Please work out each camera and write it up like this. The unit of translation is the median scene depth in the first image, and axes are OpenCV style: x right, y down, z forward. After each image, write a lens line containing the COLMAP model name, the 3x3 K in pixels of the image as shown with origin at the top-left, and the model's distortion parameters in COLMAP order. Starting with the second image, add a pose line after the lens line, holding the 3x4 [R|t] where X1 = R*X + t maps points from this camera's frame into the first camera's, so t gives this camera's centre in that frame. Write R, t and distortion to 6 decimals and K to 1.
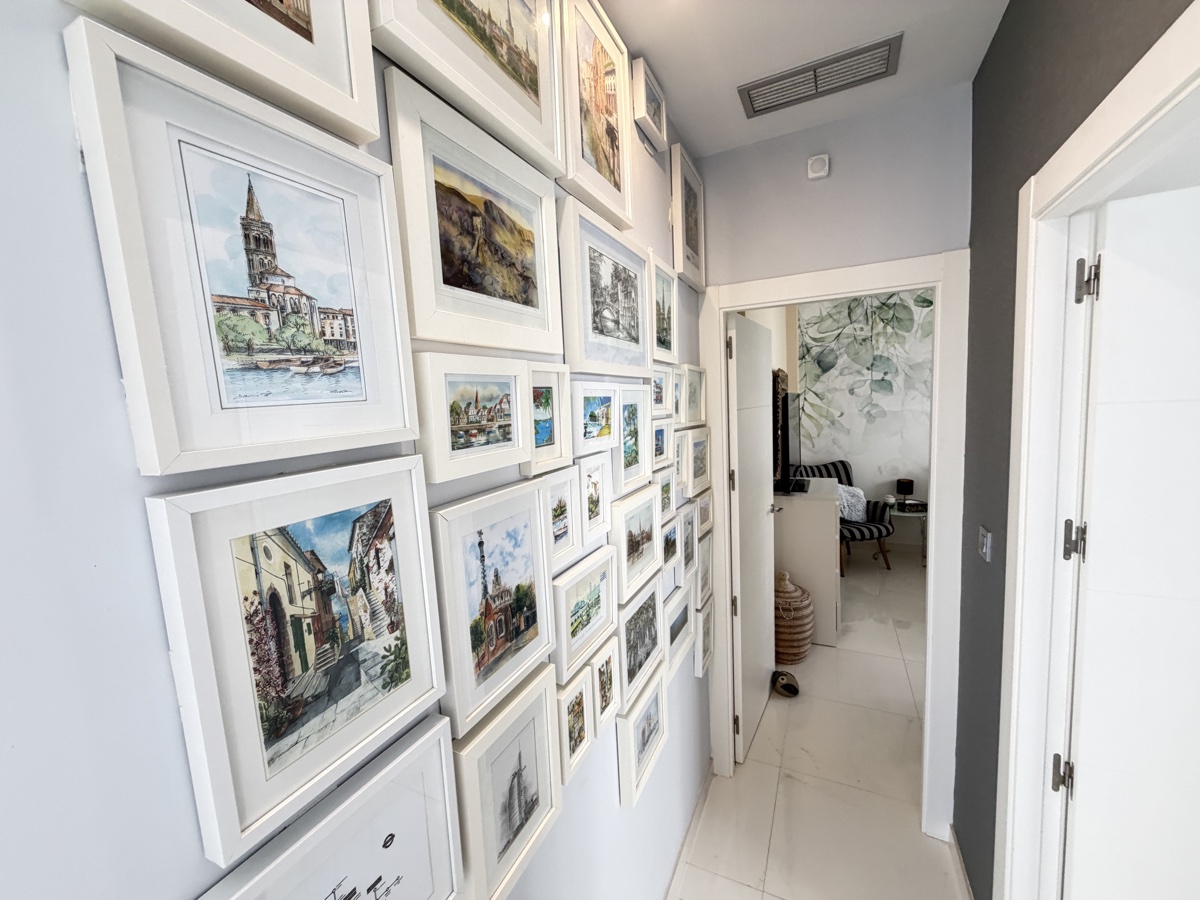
lens RADIAL K [[476.9, 0, 598.6], [0, 476.9, 453.9], [0, 0, 1]] dist [0.000220, -0.000044]
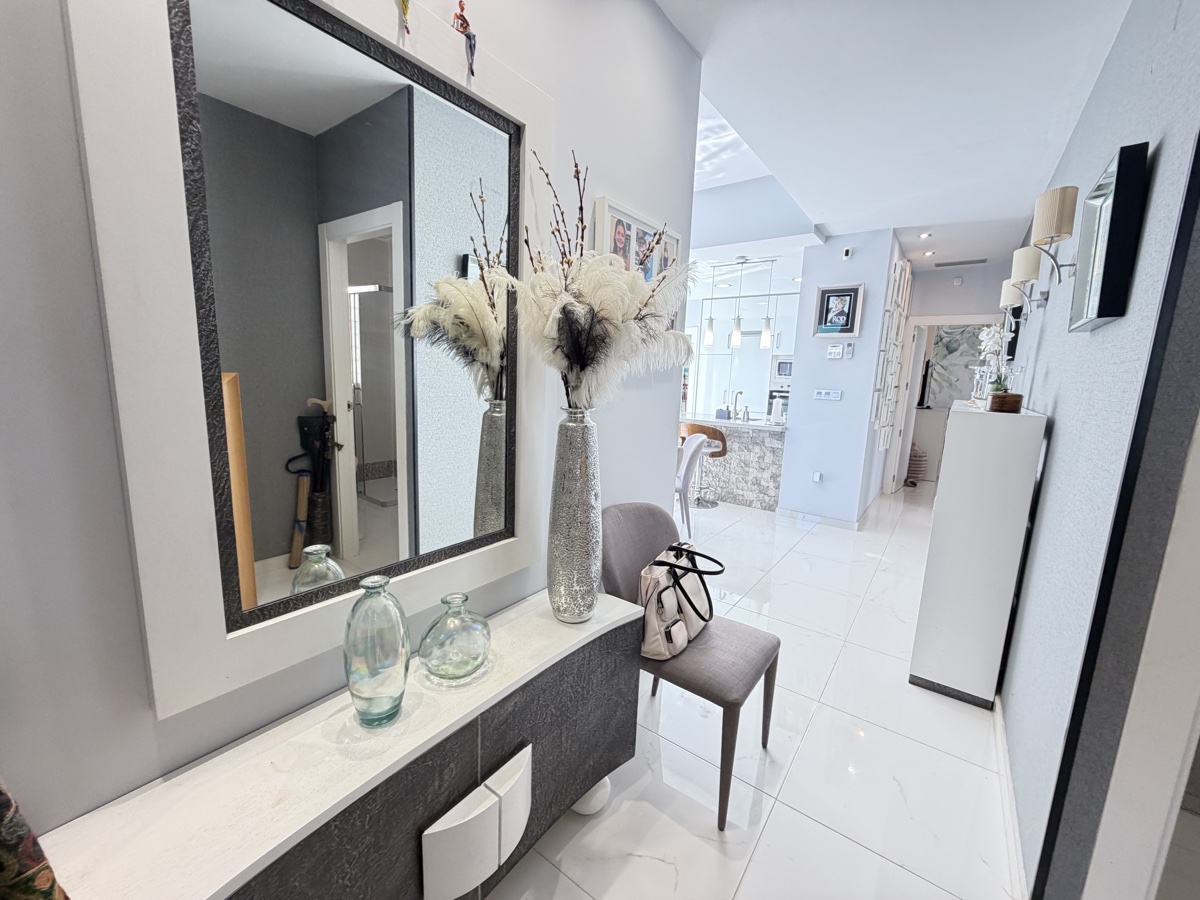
lens RADIAL K [[476.9, 0, 600.4], [0, 476.9, 451.9], [0, 0, 1]] dist [0.000220, -0.000044]
pose [[0.979621, 0.112744, -0.166225, -0.400914], [-0.102884, 0.992447, 0.066811, 0.182501], [0.172502, -0.048348, 0.983822, -0.853751]]
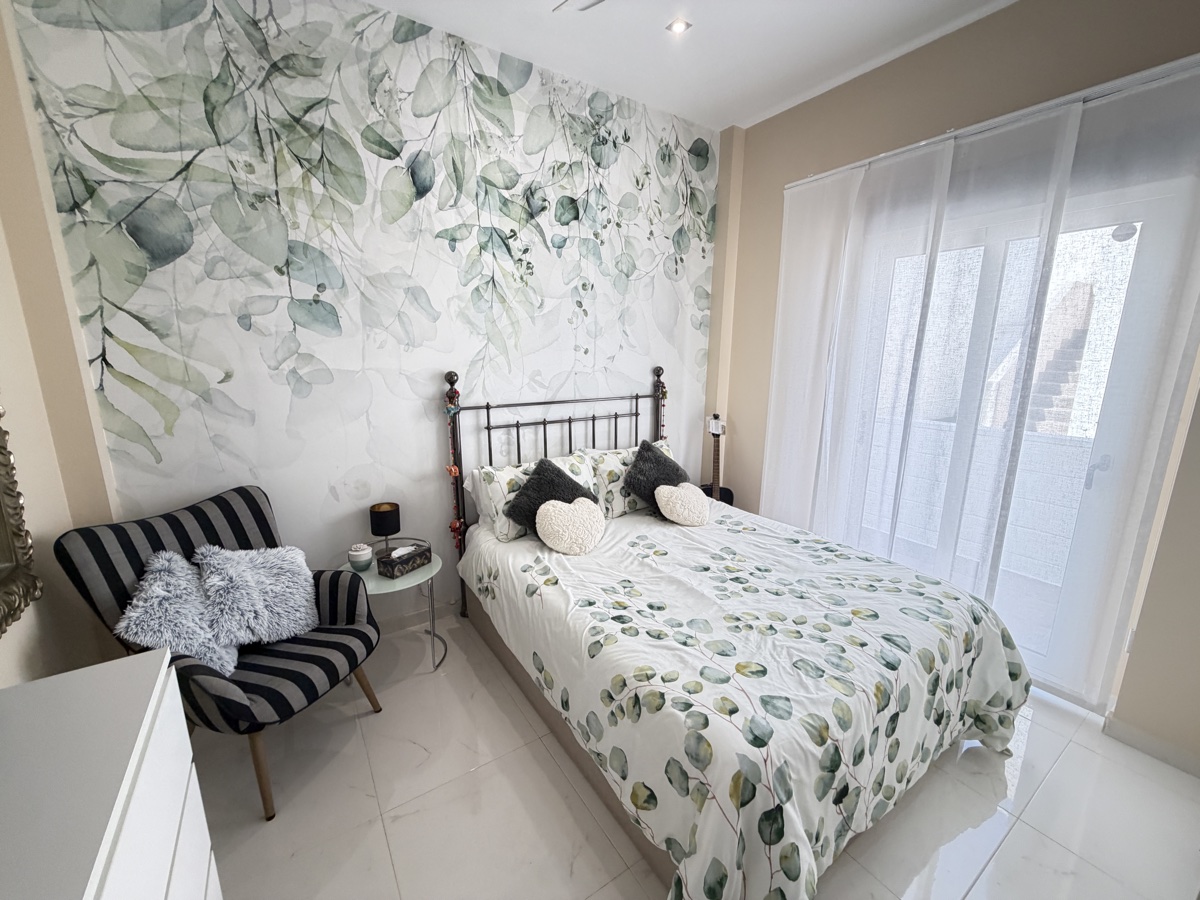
lens RADIAL K [[476.9, 0, 597.1], [0, 476.9, 449.6], [0, 0, 1]] dist [0.000220, -0.000044]
pose [[0.504396, -0.127336, 0.854032, 0.318964], [0.058101, 0.991830, 0.113566, -0.049605], [-0.861516, -0.007662, 0.507673, 0.528355]]
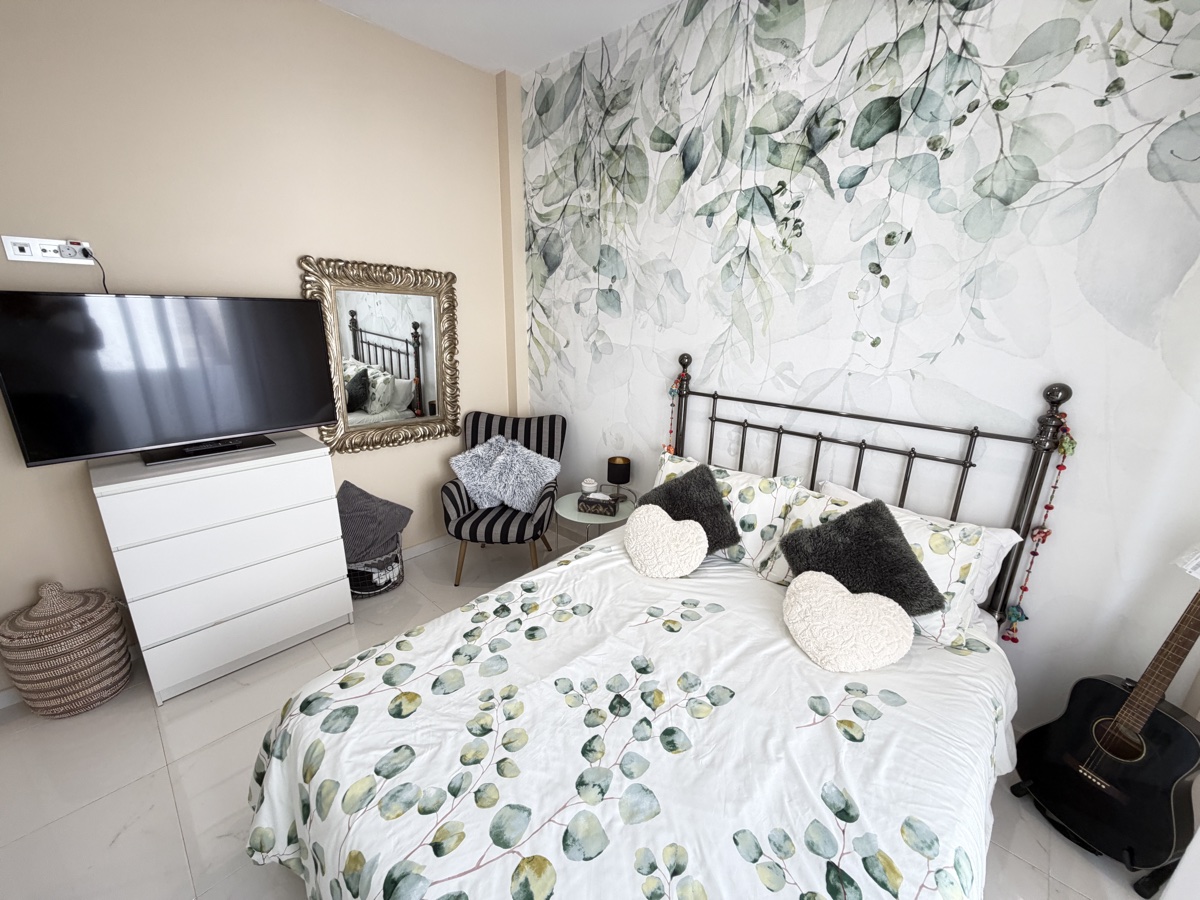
lens RADIAL K [[476.9, 0, 599.8], [0, 476.9, 450.8], [0, 0, 1]] dist [0.000220, -0.000044]
pose [[0.955045, 0.143673, -0.259319, 0.757689], [-0.092208, 0.975292, 0.200757, -0.077157], [0.281755, -0.167821, 0.944696, 0.397194]]
